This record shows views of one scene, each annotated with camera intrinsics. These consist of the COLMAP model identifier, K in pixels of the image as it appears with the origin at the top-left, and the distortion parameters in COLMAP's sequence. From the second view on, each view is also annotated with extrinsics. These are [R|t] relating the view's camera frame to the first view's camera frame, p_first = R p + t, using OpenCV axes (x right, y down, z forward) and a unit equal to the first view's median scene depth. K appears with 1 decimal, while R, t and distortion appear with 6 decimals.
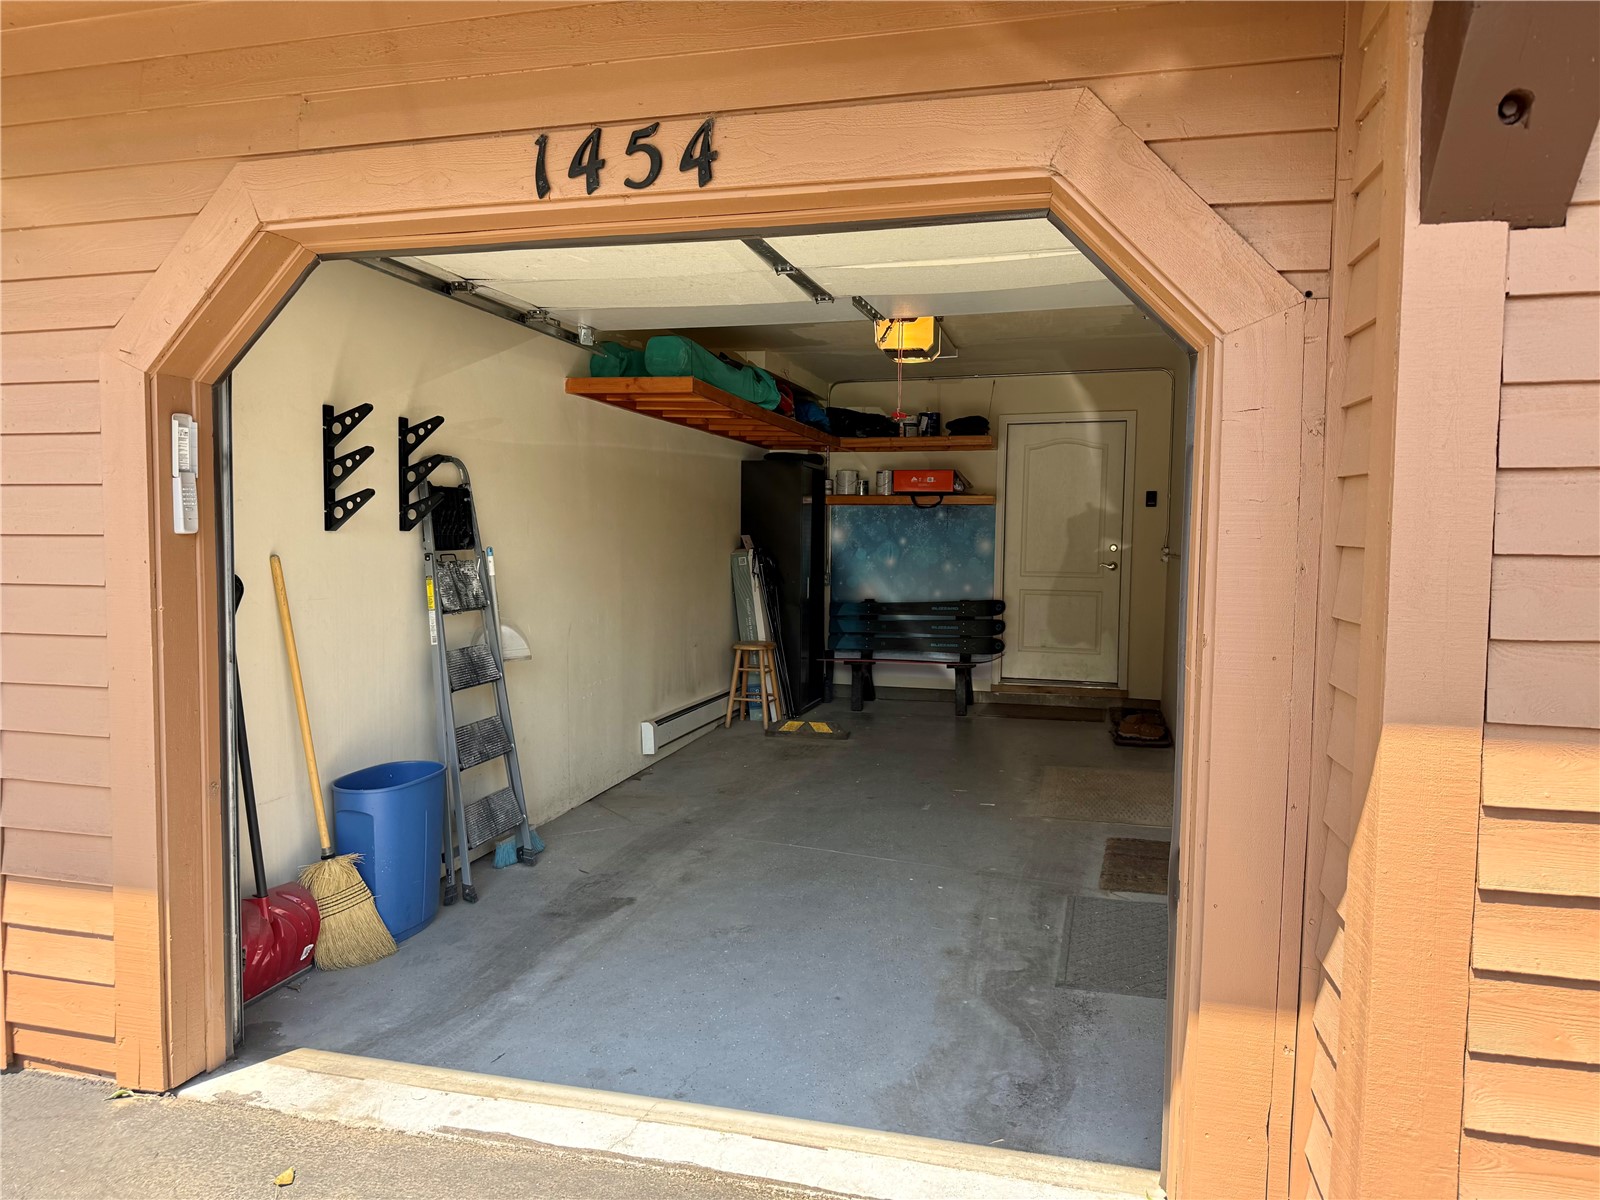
lens RADIAL K [[1133.8, 0, 785.2], [0, 1133.8, 602.7], [0, 0, 1]] dist [0.032353, -0.023164]
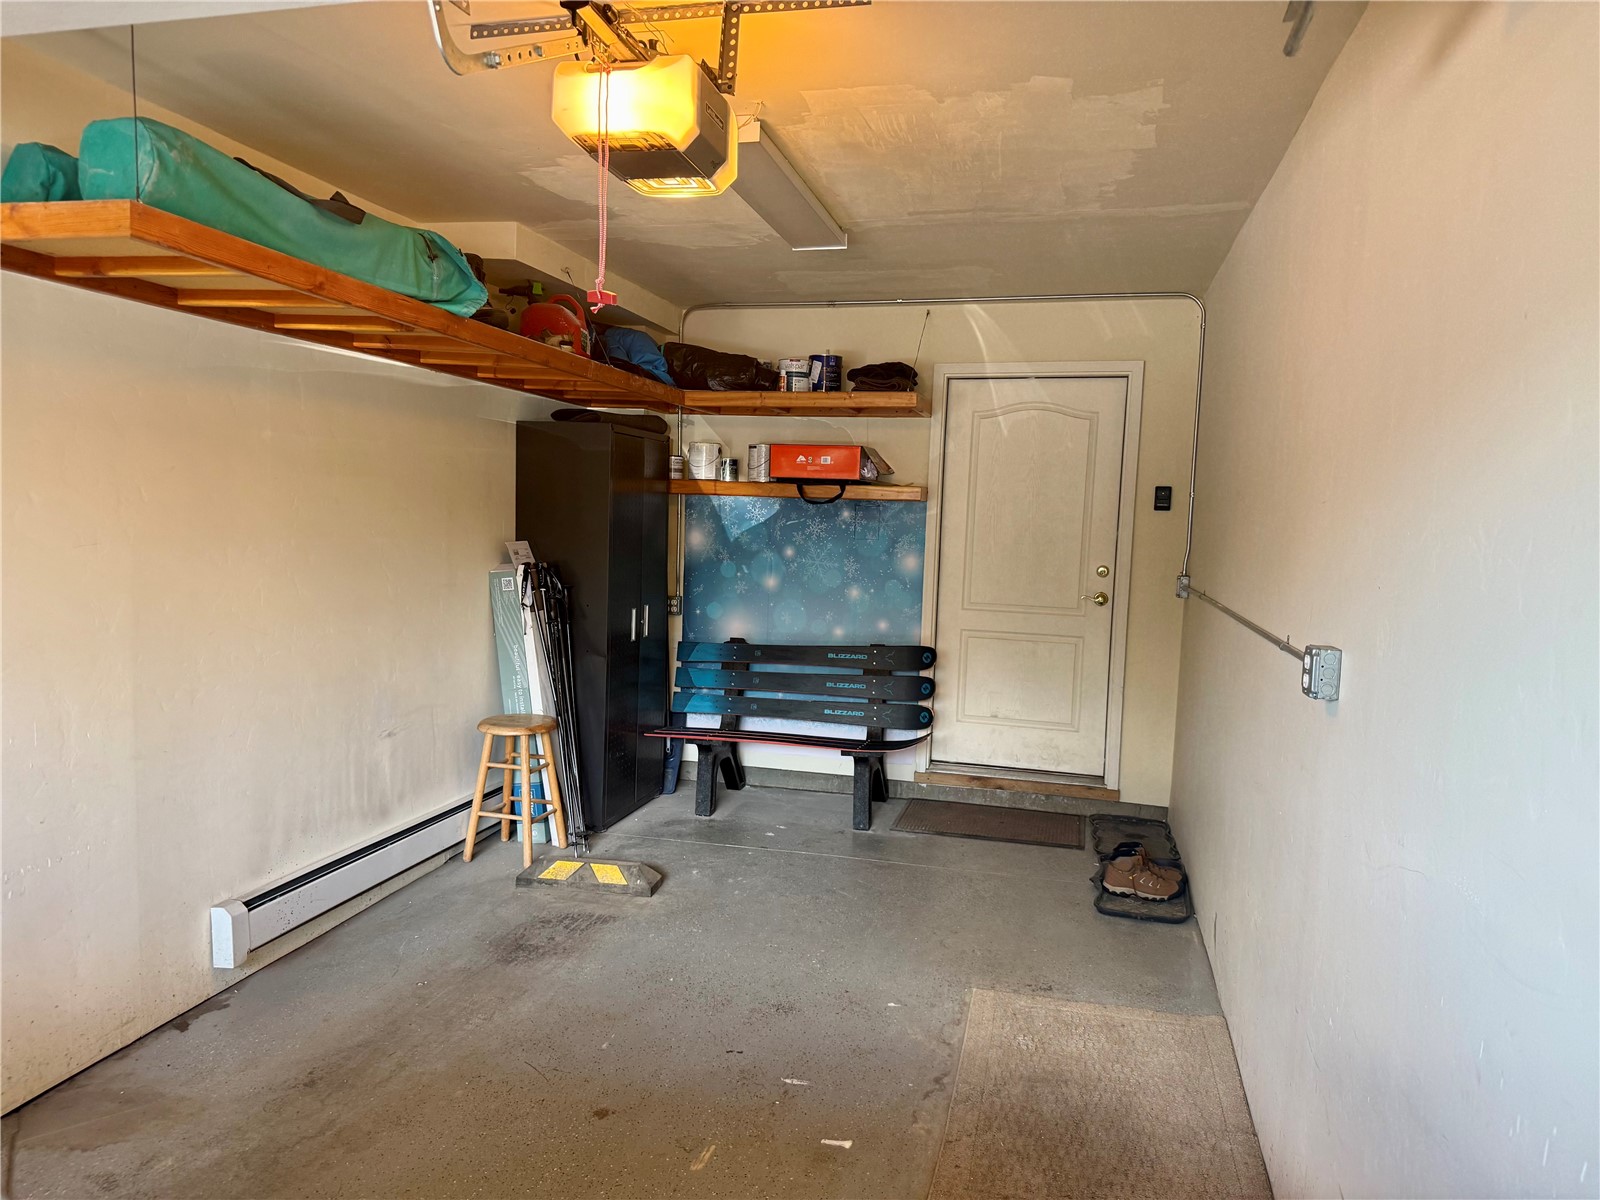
lens RADIAL K [[1133.8, 0, 811.9], [0, 1133.8, 604.2], [0, 0, 1]] dist [0.032353, -0.023164]
pose [[0.999220, 0.021108, 0.033381, 0.099042], [-0.021836, 0.999528, 0.021612, -0.039749], [-0.032909, -0.022324, 0.999209, 0.348811]]
